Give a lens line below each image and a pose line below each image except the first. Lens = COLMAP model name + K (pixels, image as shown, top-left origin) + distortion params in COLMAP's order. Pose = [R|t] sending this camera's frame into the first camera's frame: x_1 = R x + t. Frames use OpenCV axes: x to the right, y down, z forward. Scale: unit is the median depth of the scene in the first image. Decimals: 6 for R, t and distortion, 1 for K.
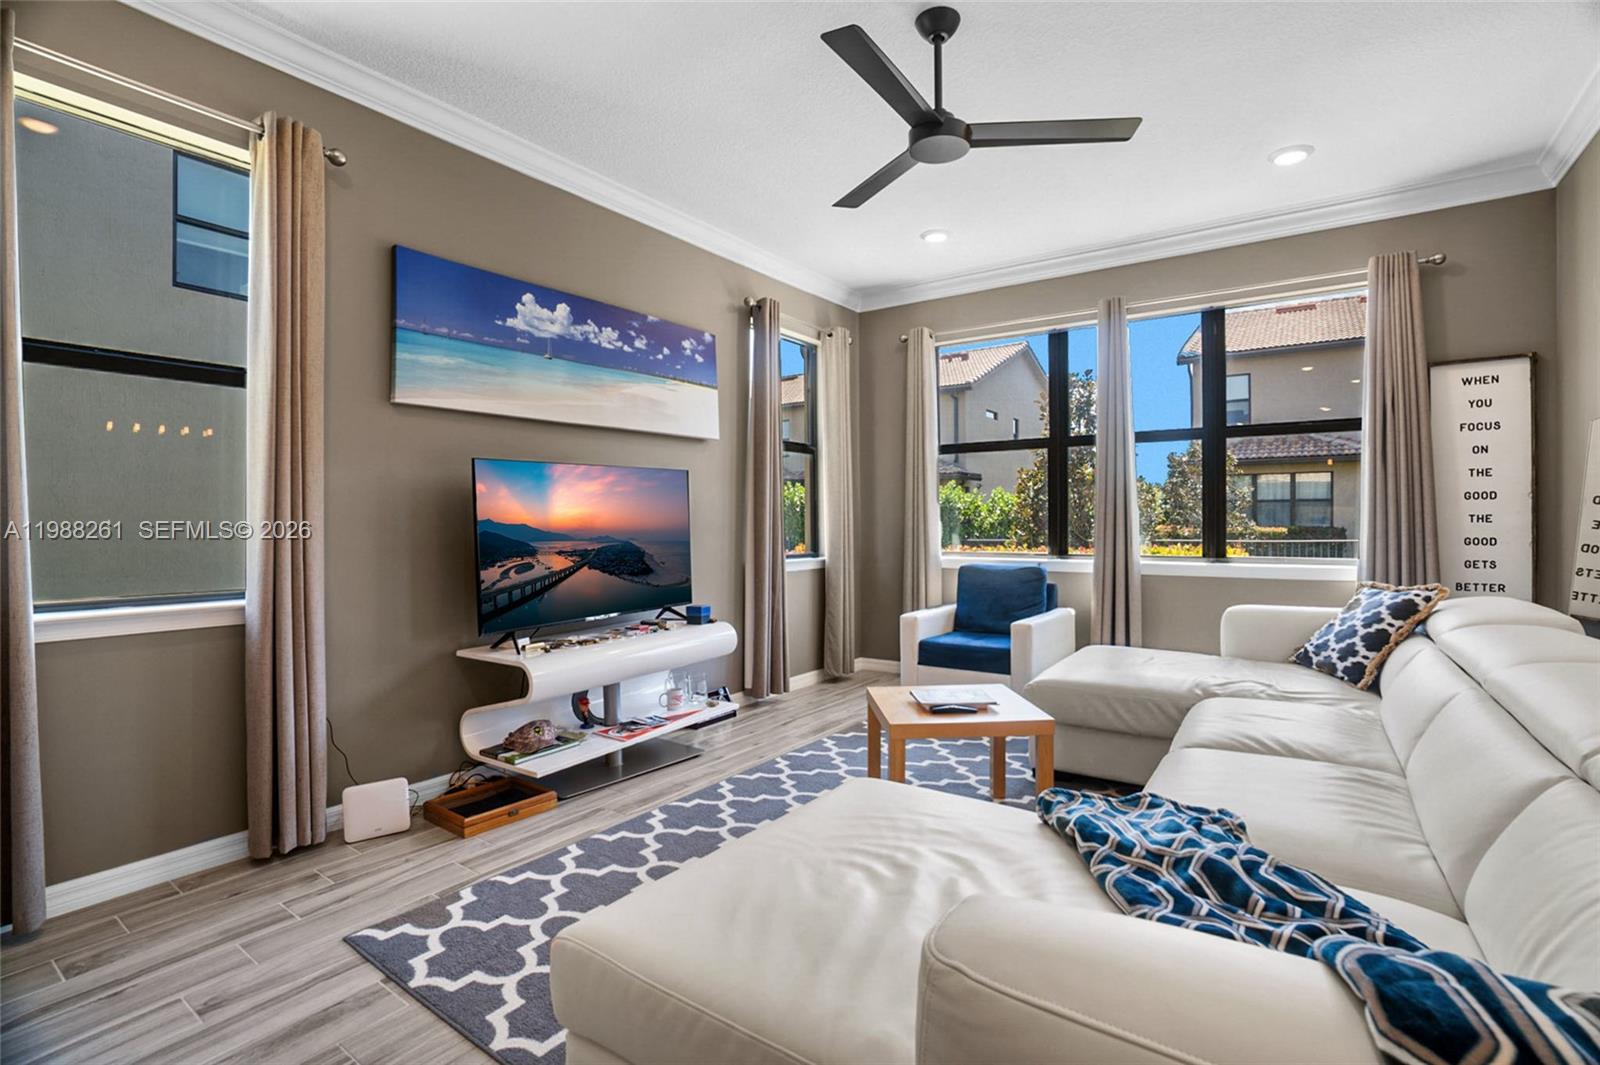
lens RADIAL K [[741.7, 0, 803.2], [0, 741.7, 523.5], [0, 0, 1]] dist [-0.066576, 0.022726]
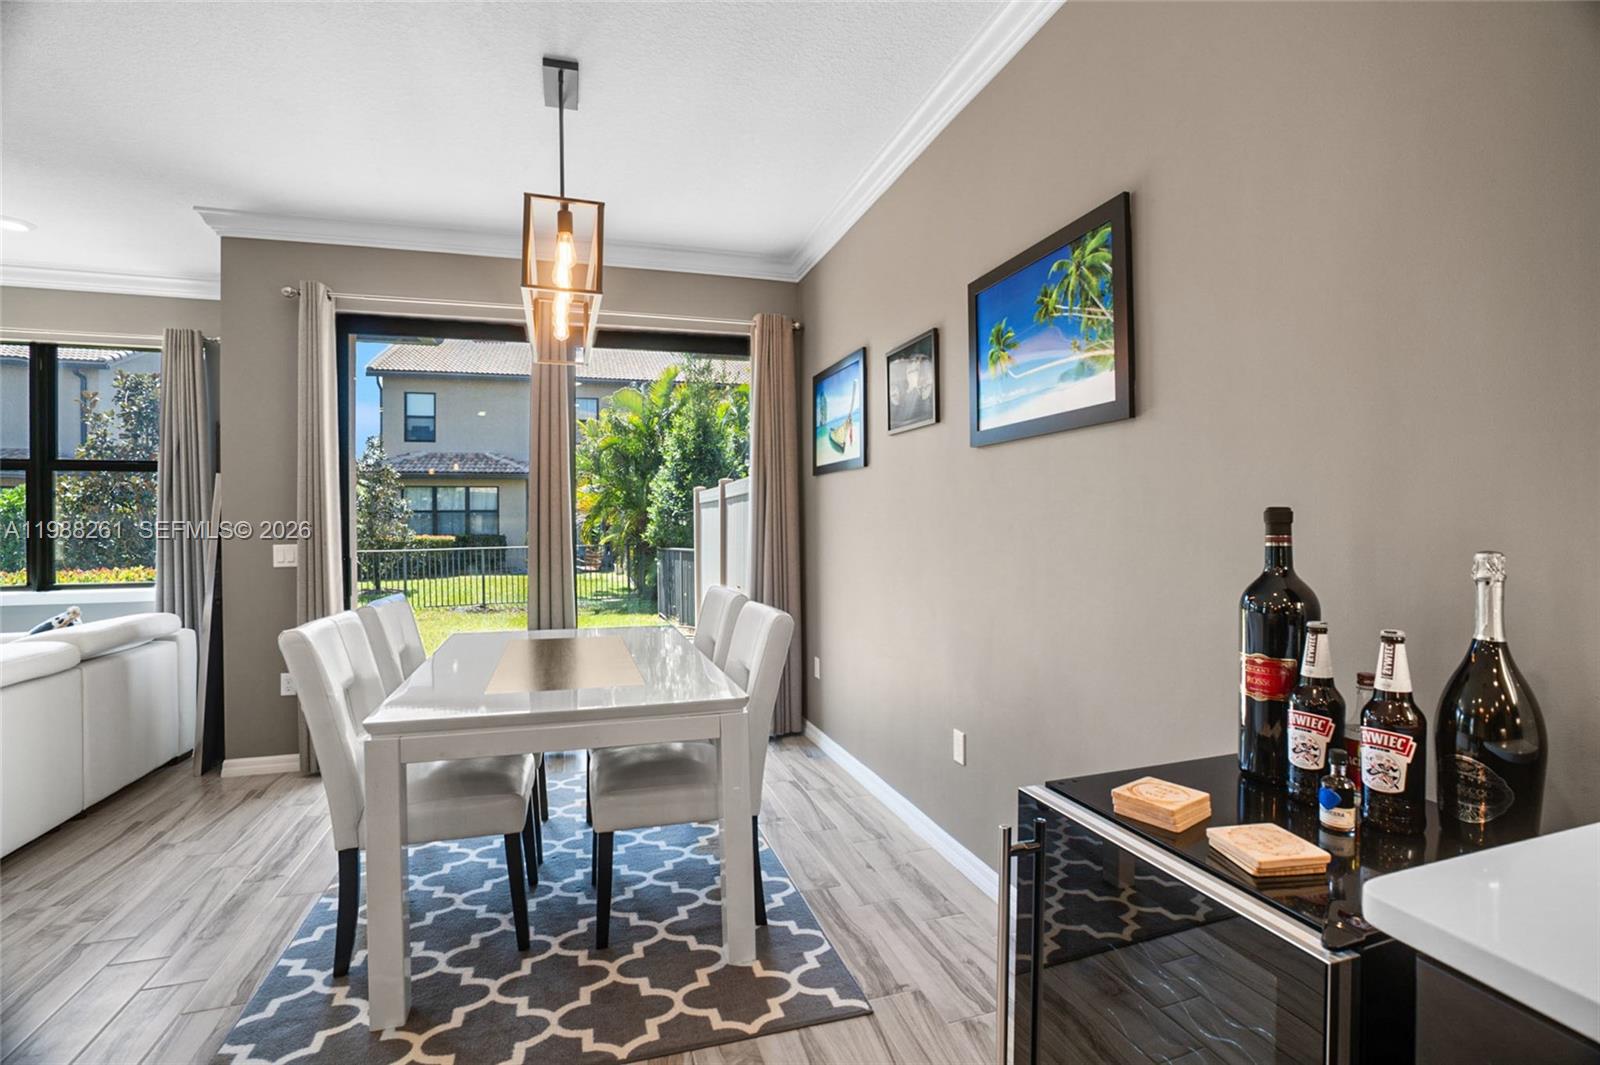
lens RADIAL K [[741.7, 0, 805.1], [0, 741.7, 520.8], [0, 0, 1]] dist [-0.066576, 0.022726]
pose [[0.605012, 0.000251, 0.796216, 0.516031], [0.007089, 0.999959, -0.005702, -0.038649], [-0.796185, 0.009094, 0.604985, -0.576460]]
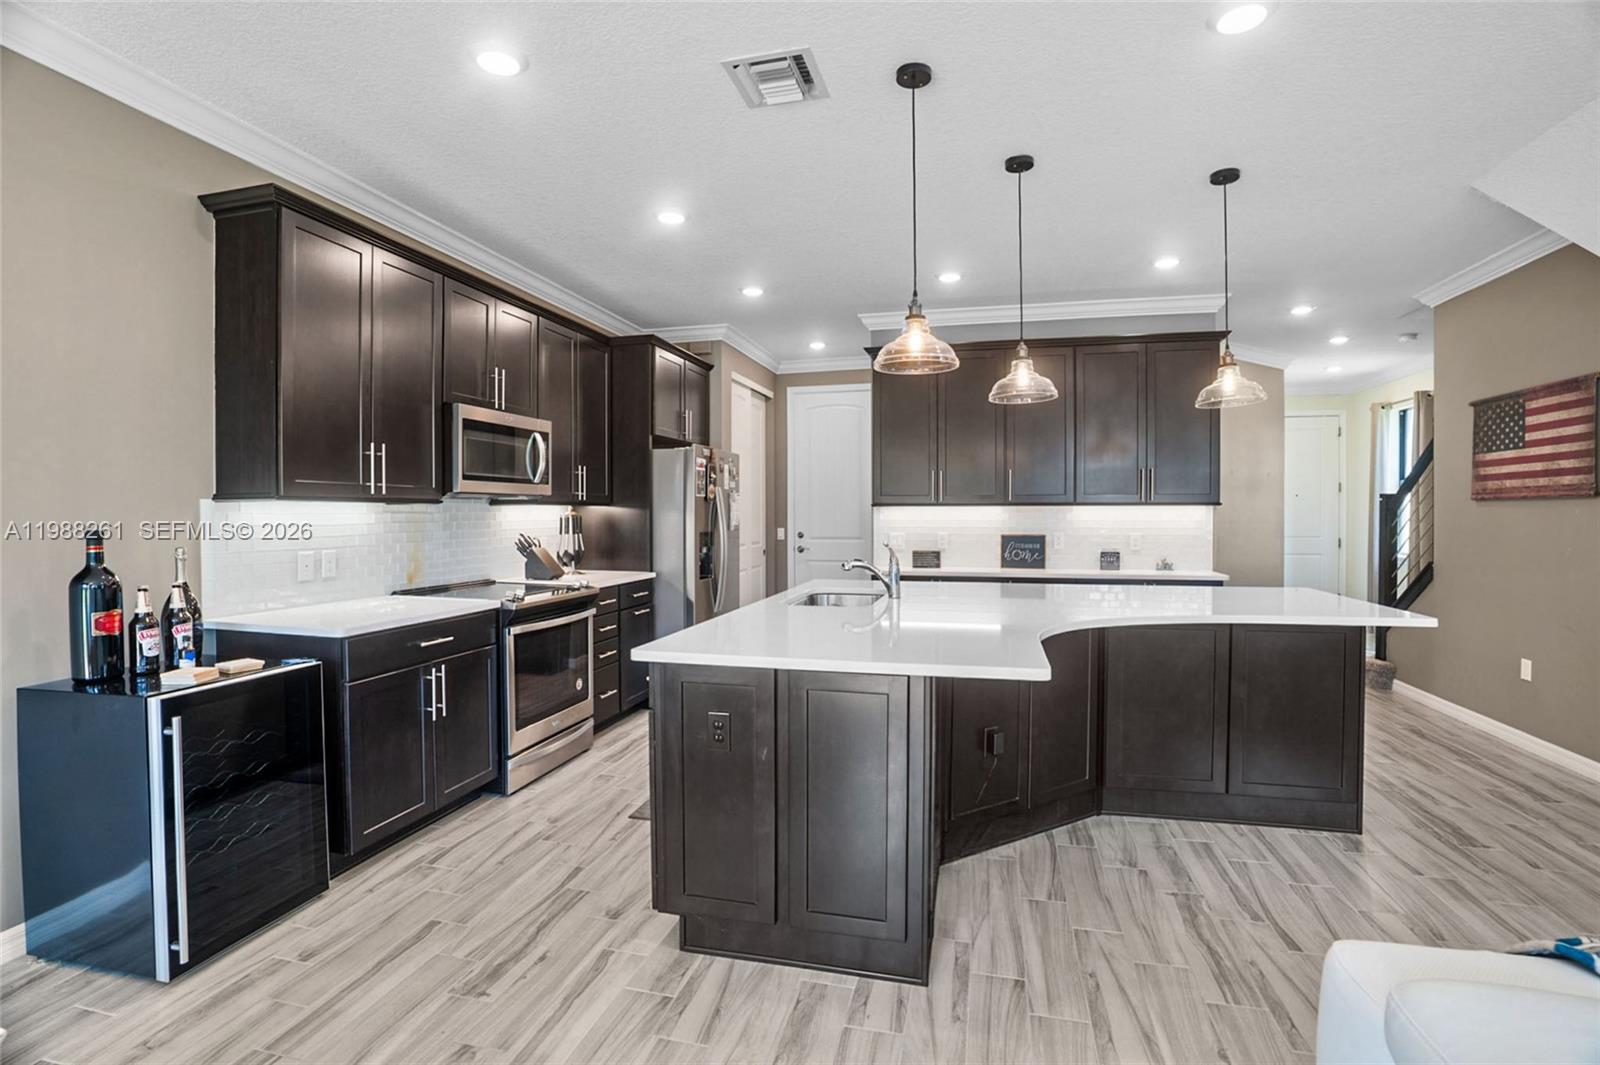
lens RADIAL K [[741.7, 0, 812.1], [0, 741.7, 517.5], [0, 0, 1]] dist [-0.066576, 0.022726]
pose [[-0.930777, 0.007502, -0.365511, 0.559815], [0.003726, 0.999932, 0.011037, -0.062194], [0.365569, 0.008911, -0.930742, 0.223933]]
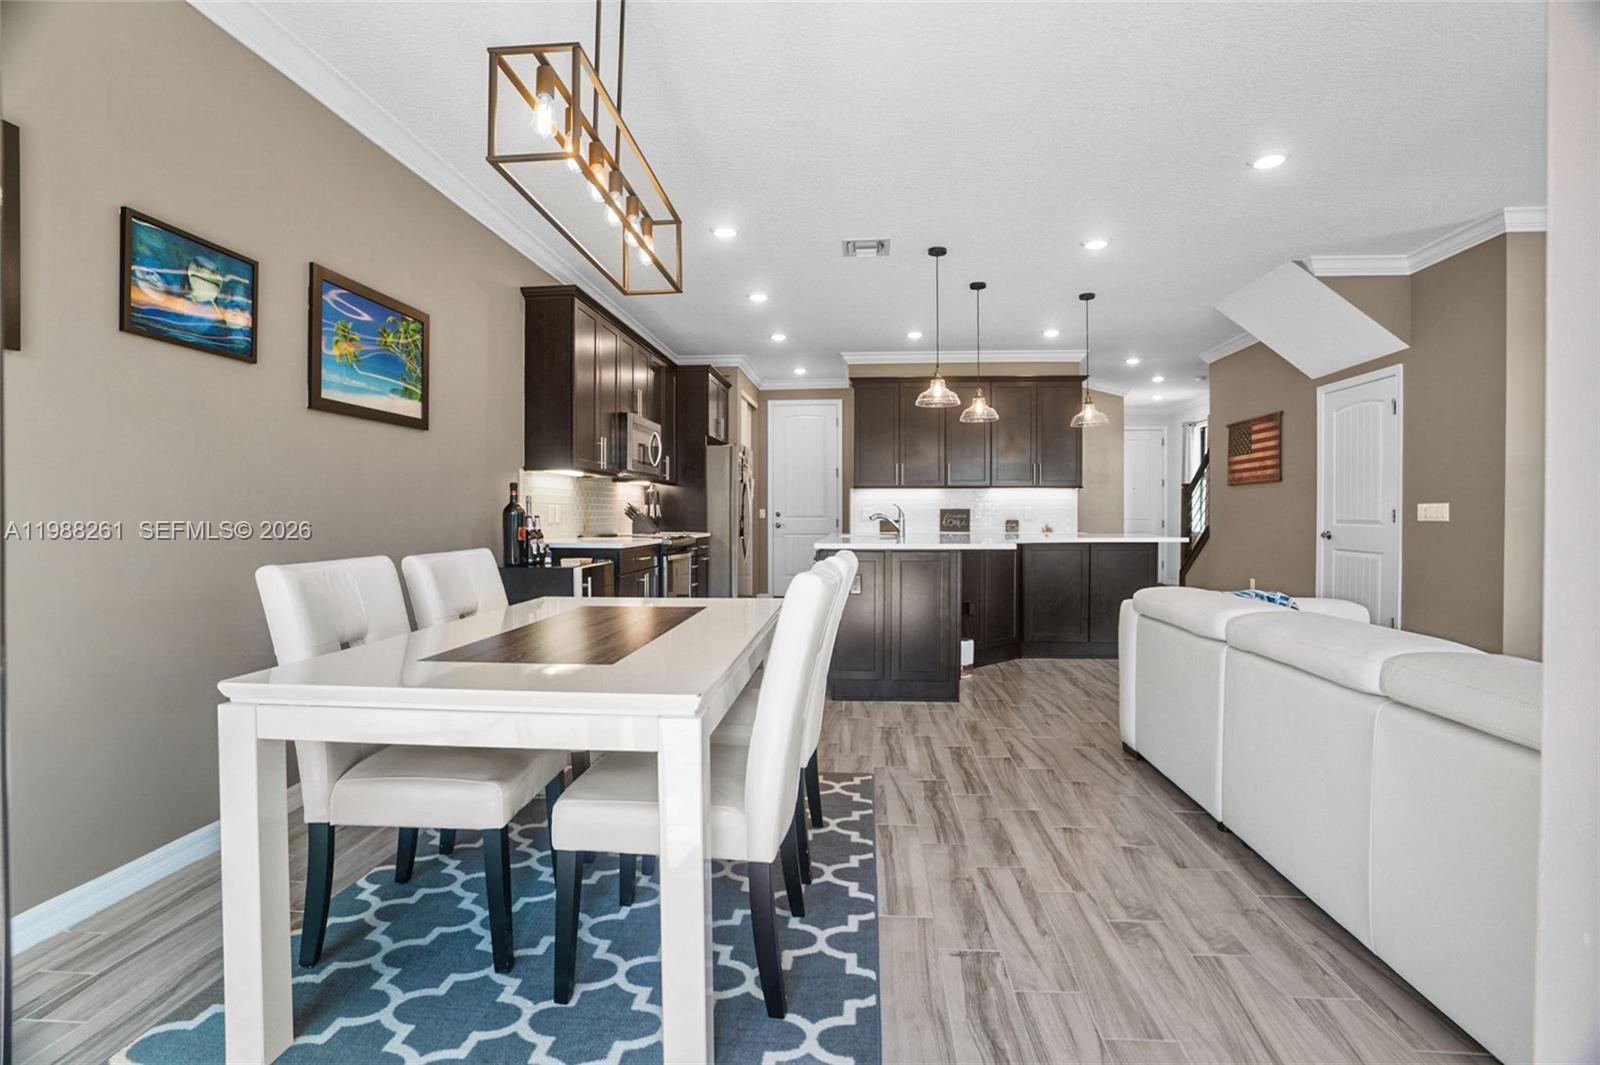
lens RADIAL K [[741.7, 0, 808.7], [0, 741.7, 520.9], [0, 0, 1]] dist [-0.066576, 0.022726]
pose [[-0.858837, 0.006734, -0.512205, 1.106386], [0.000777, 0.999930, 0.011844, 0.000305], [0.512249, 0.009774, -0.858781, 0.647957]]
